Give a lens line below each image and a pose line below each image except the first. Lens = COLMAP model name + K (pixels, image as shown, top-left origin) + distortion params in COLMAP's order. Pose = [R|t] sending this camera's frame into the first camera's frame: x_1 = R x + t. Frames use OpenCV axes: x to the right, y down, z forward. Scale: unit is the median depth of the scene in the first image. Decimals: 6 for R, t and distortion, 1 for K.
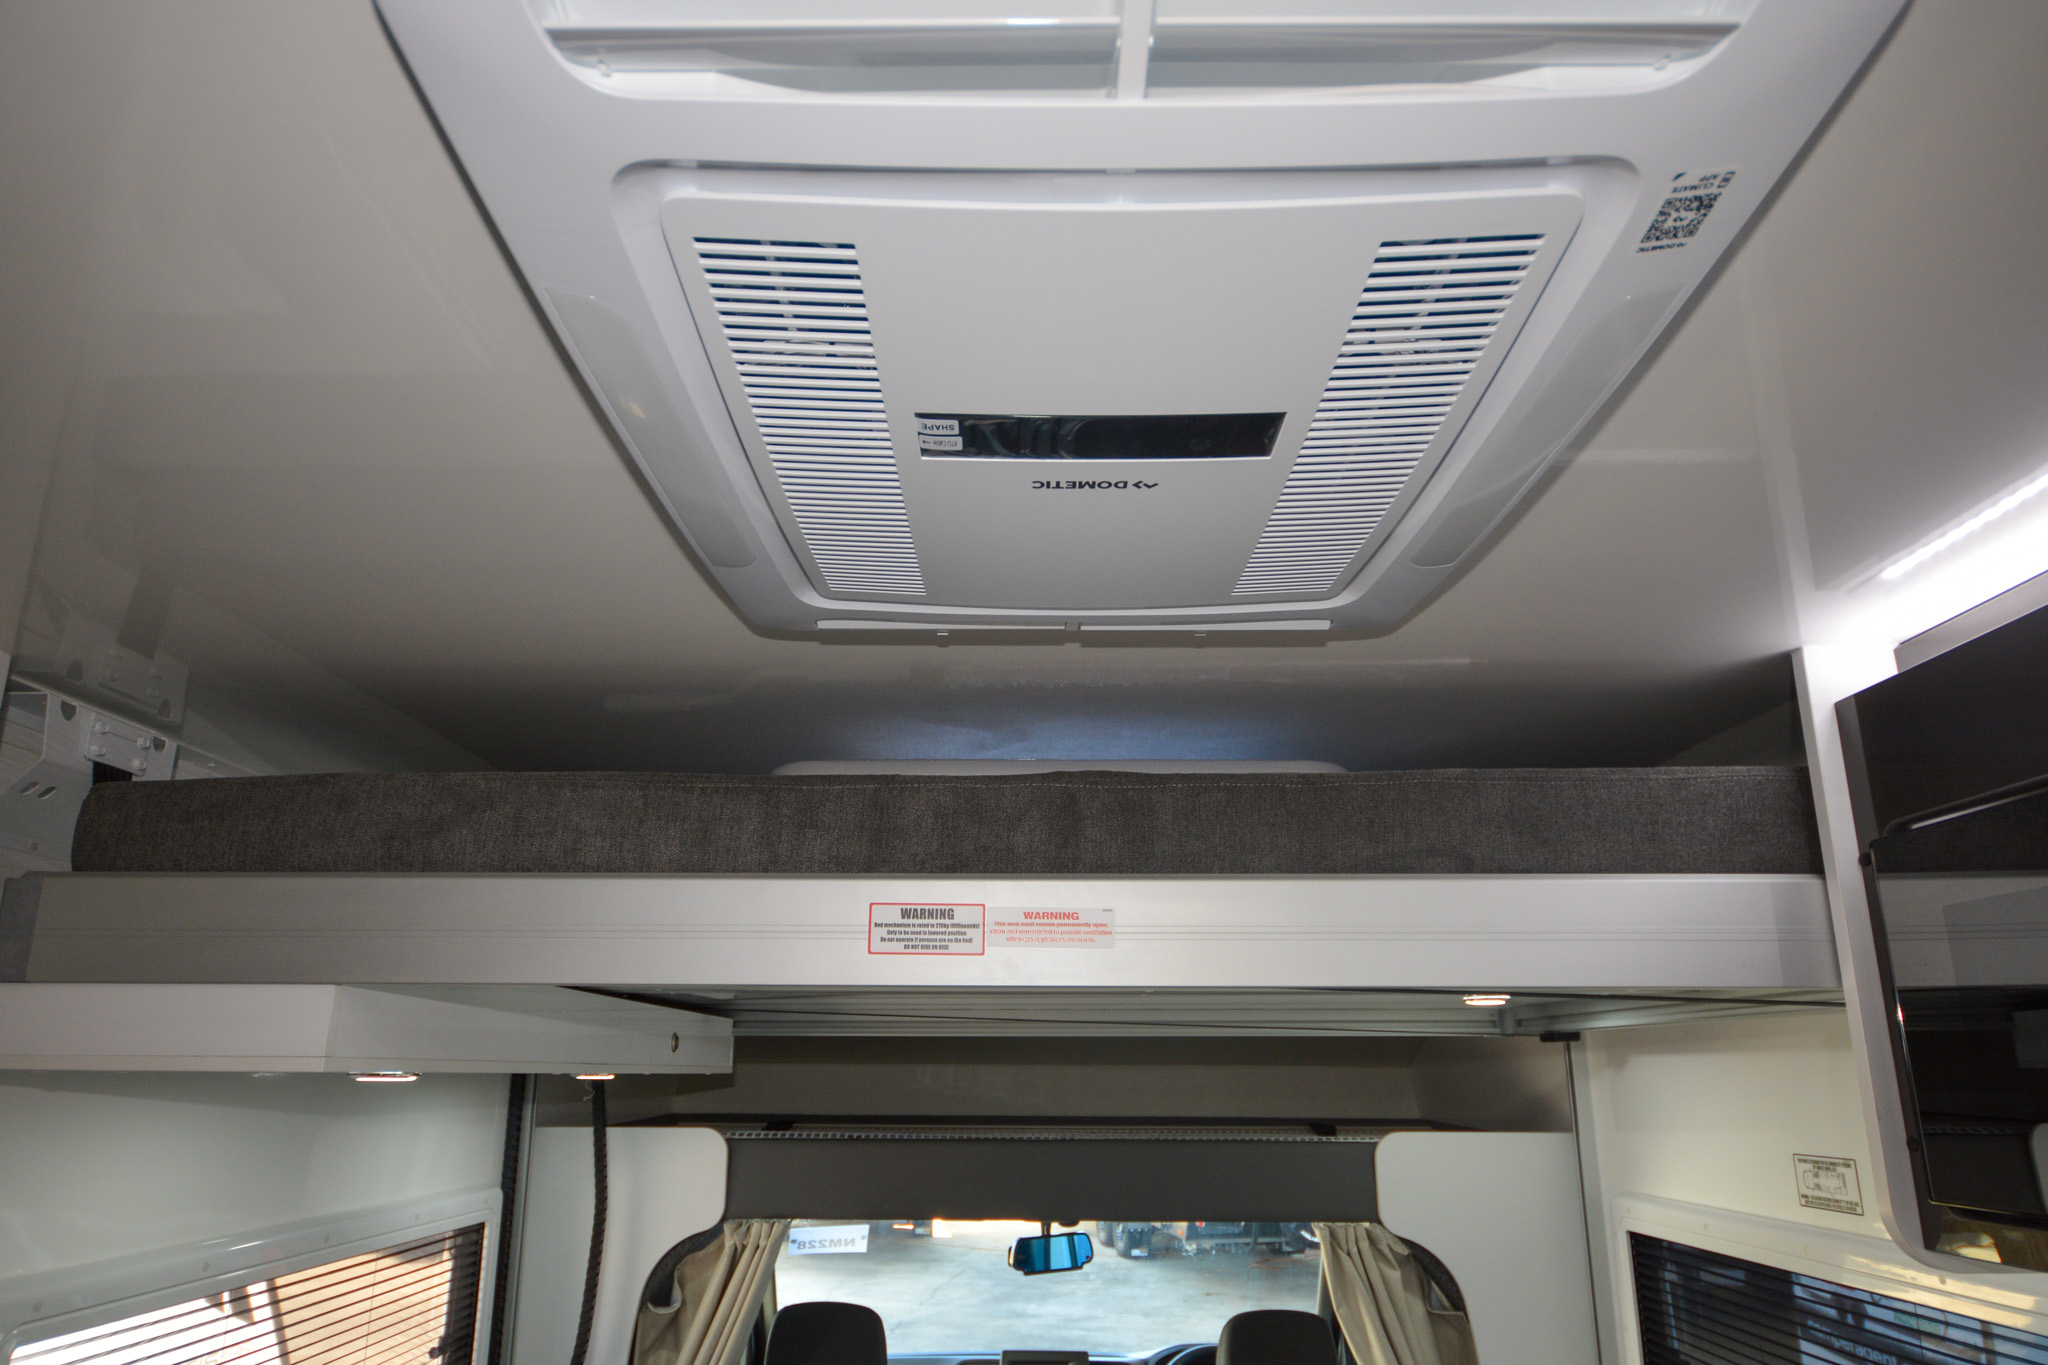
lens RADIAL K [[1116.8, 0, 1010.6], [0, 1116.8, 821.3], [0, 0, 1]] dist [0.000617, 0.000314]
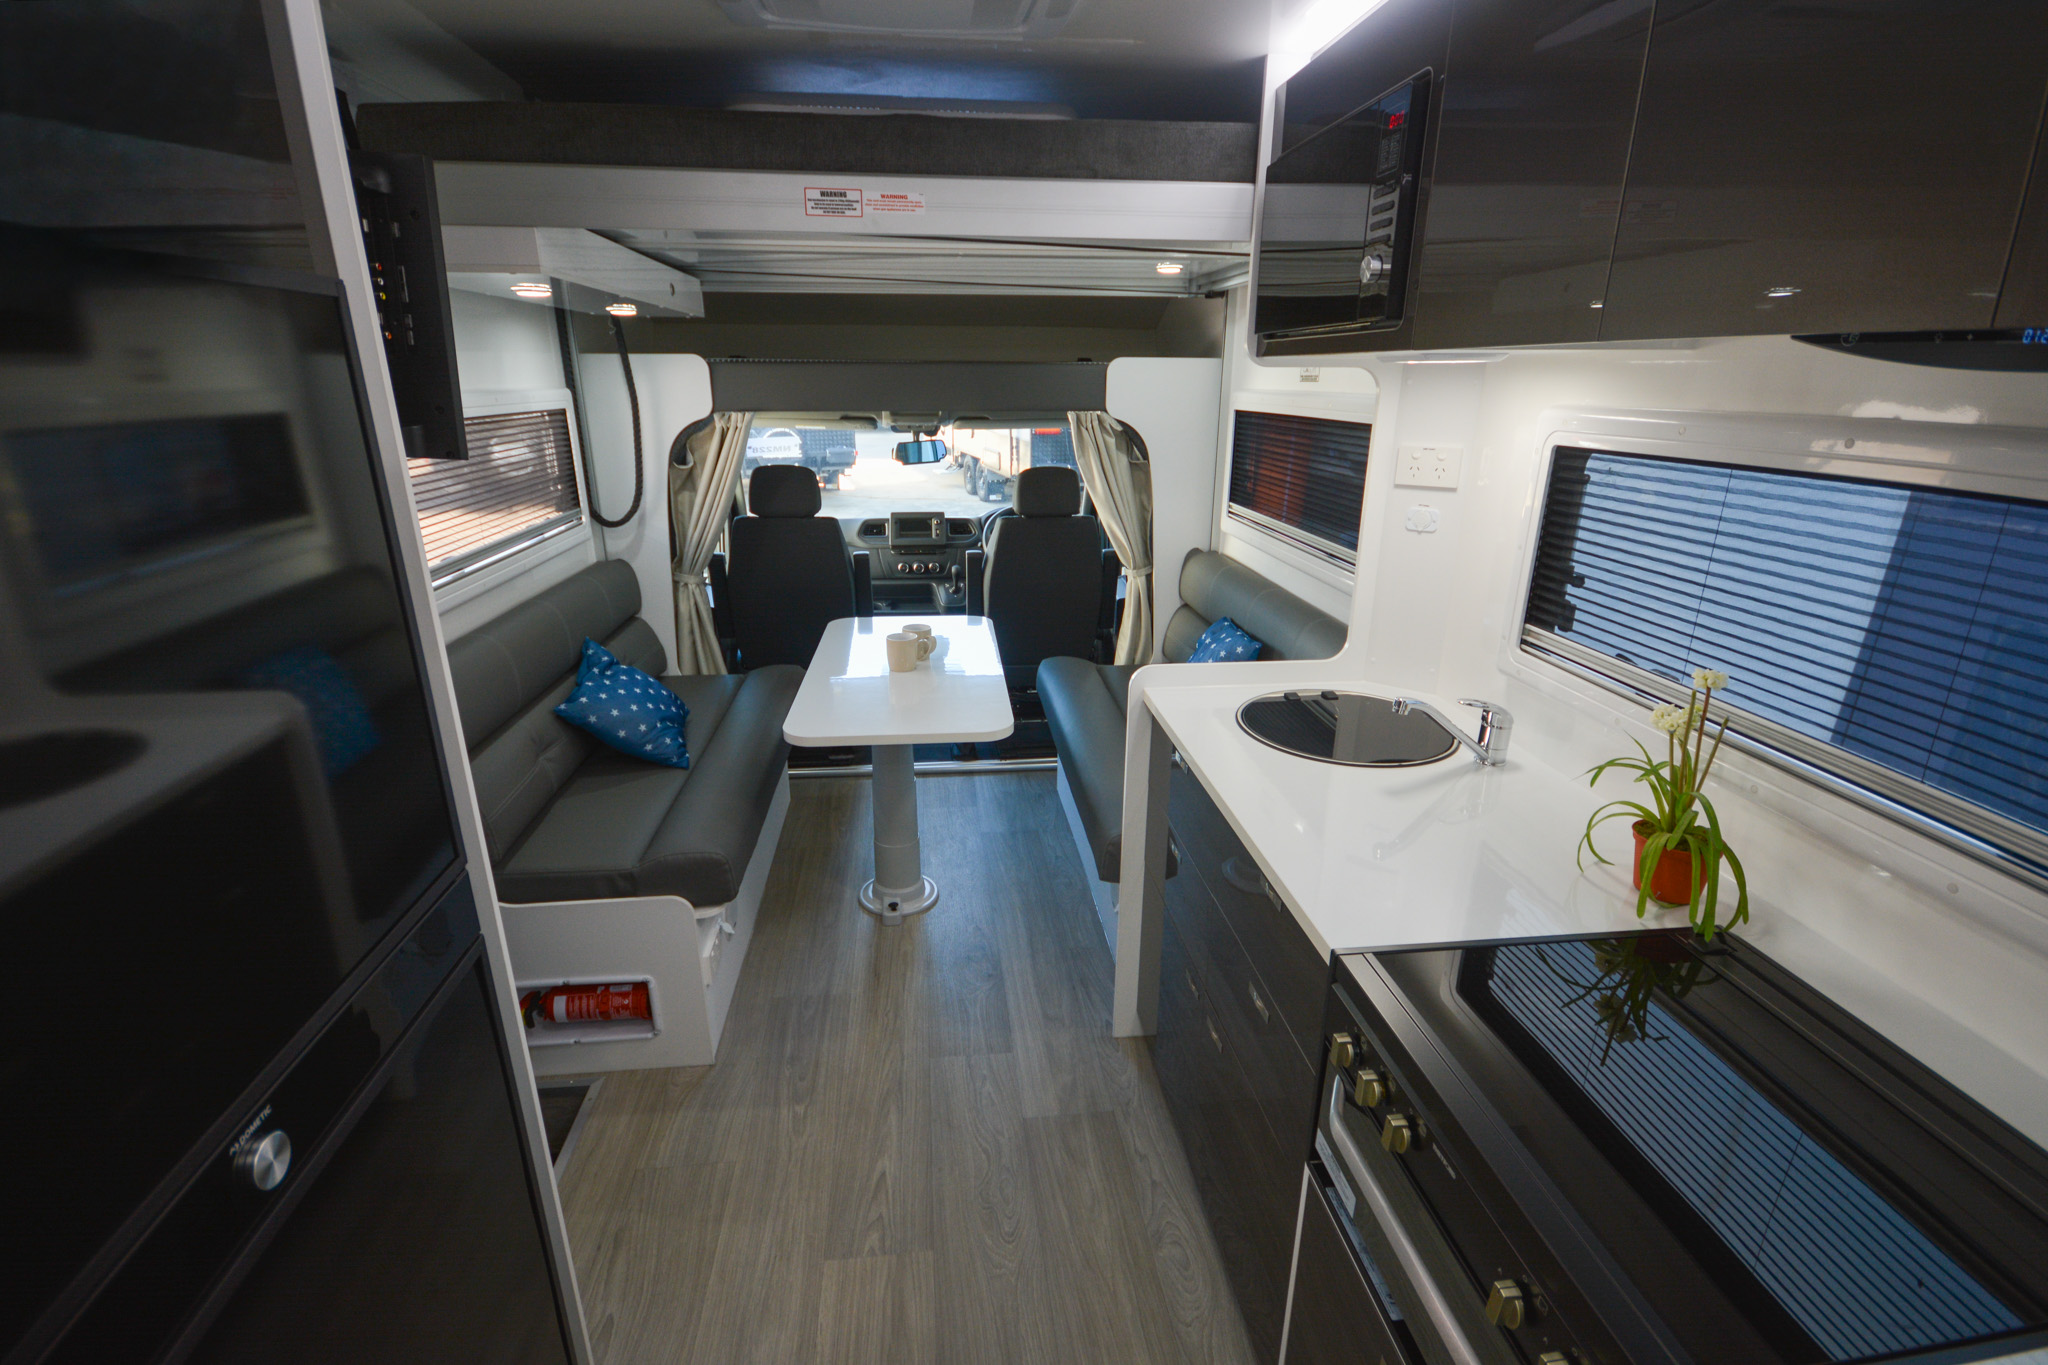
lens RADIAL K [[917.6, 0, 1024.0], [0, 917.6, 682.5], [0, 0, 1]] dist [0.003604, 0.000537]
pose [[0.991420, -0.041662, 0.123901, 0.011268], [-0.029022, 0.854039, 0.519399, -0.016355], [-0.127456, -0.518539, 0.845502, -0.400374]]
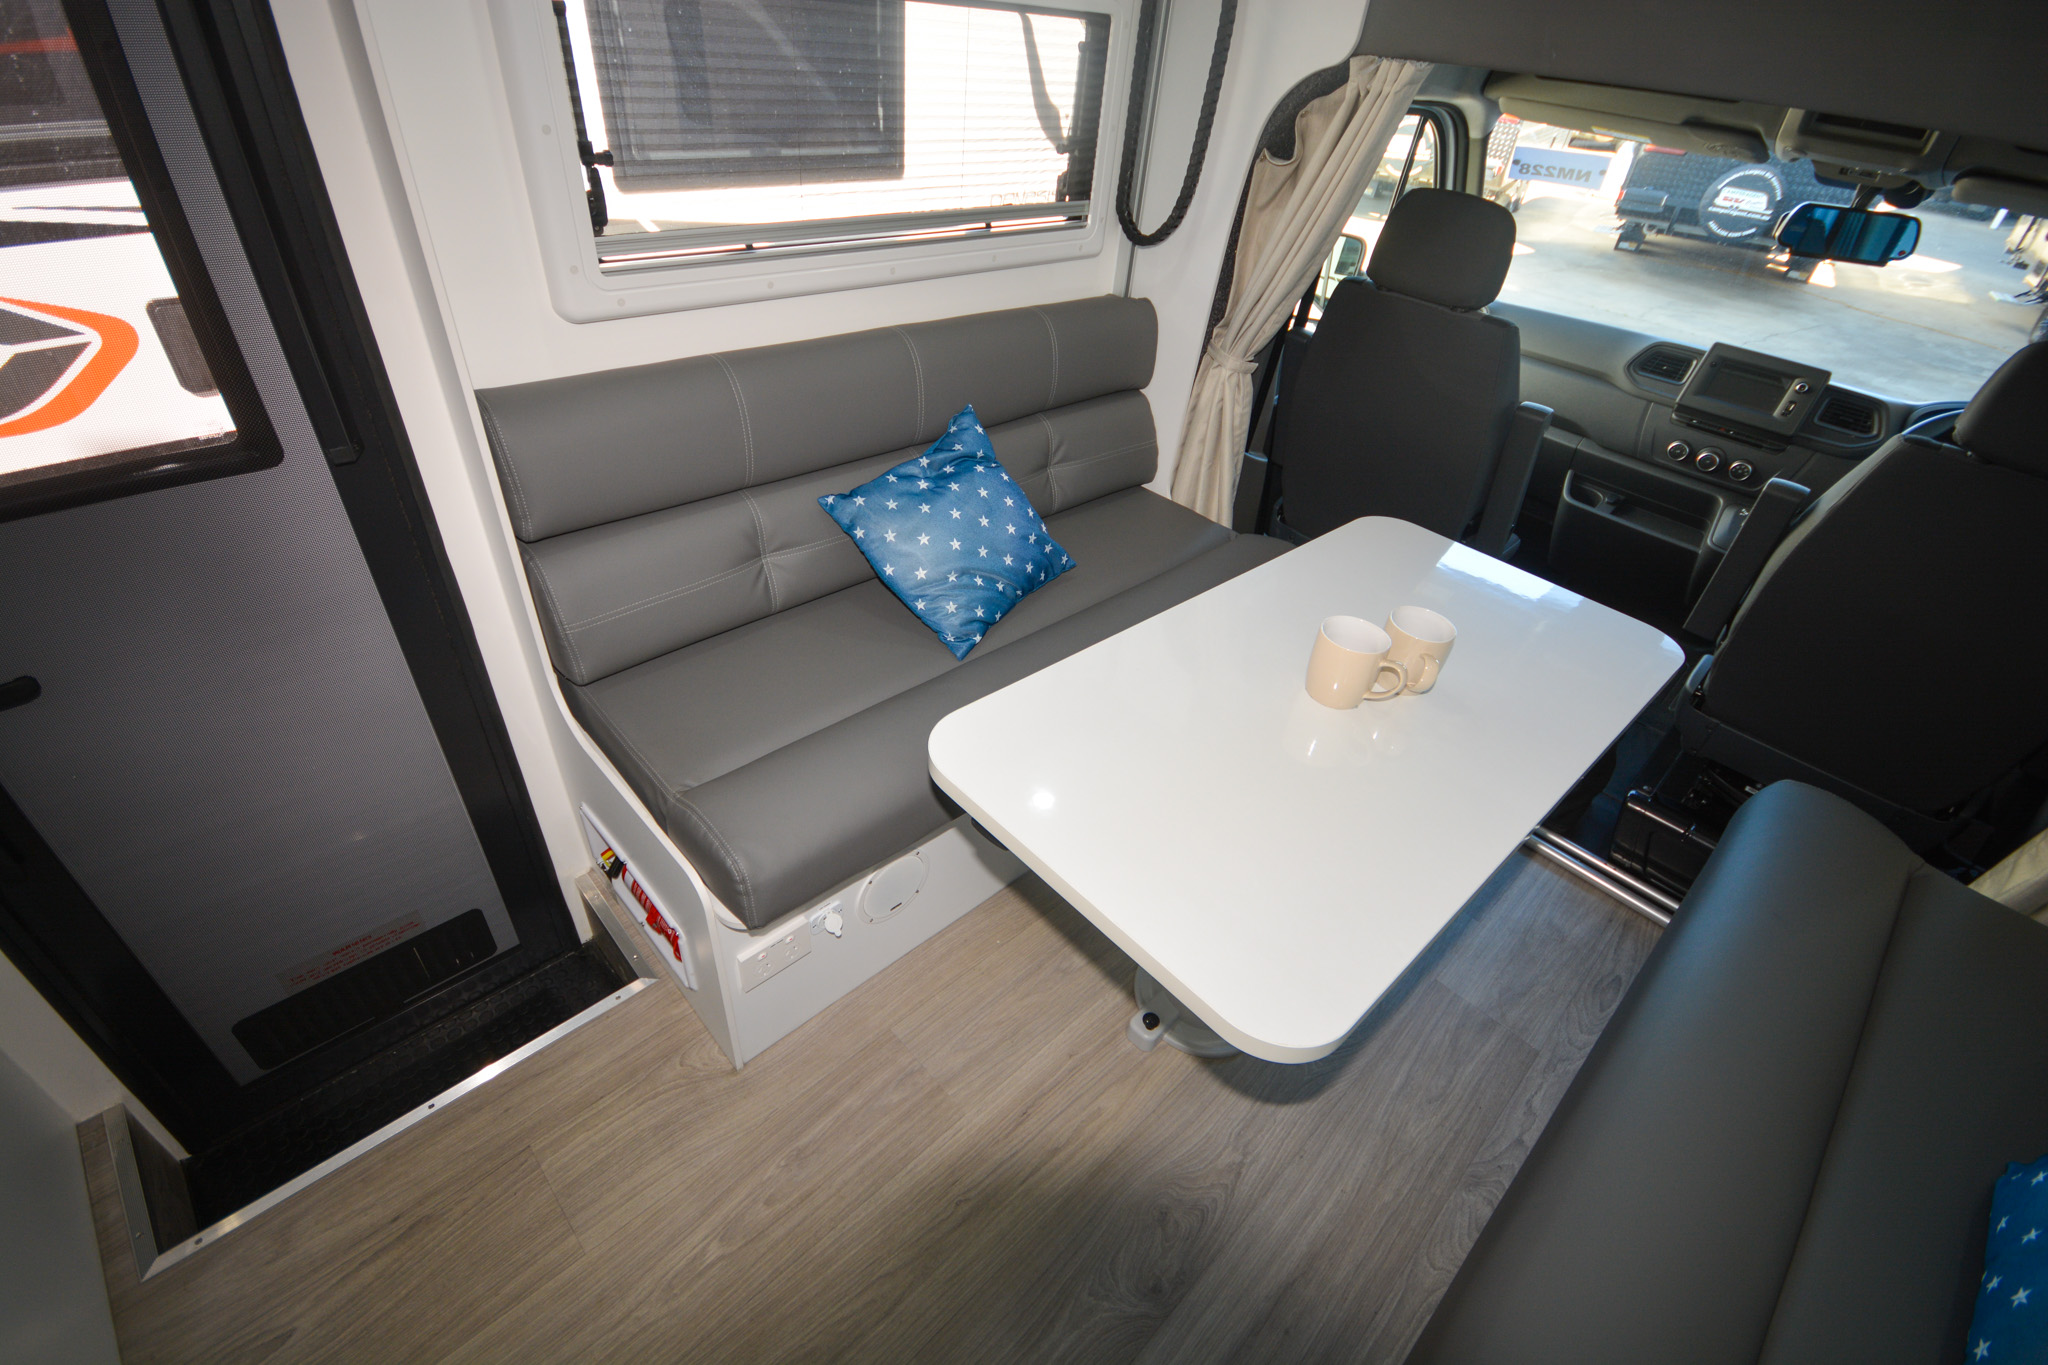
lens RADIAL K [[862.6, 0, 1027.4], [0, 862.6, 693.0], [0, 0, 1]] dist [-0.001139, -0.008542]
pose [[0.691628, 0.482103, -0.537799, 0.159556], [0.089162, 0.681924, 0.725968, 0.191583], [0.716729, -0.550051, 0.428653, 0.272610]]
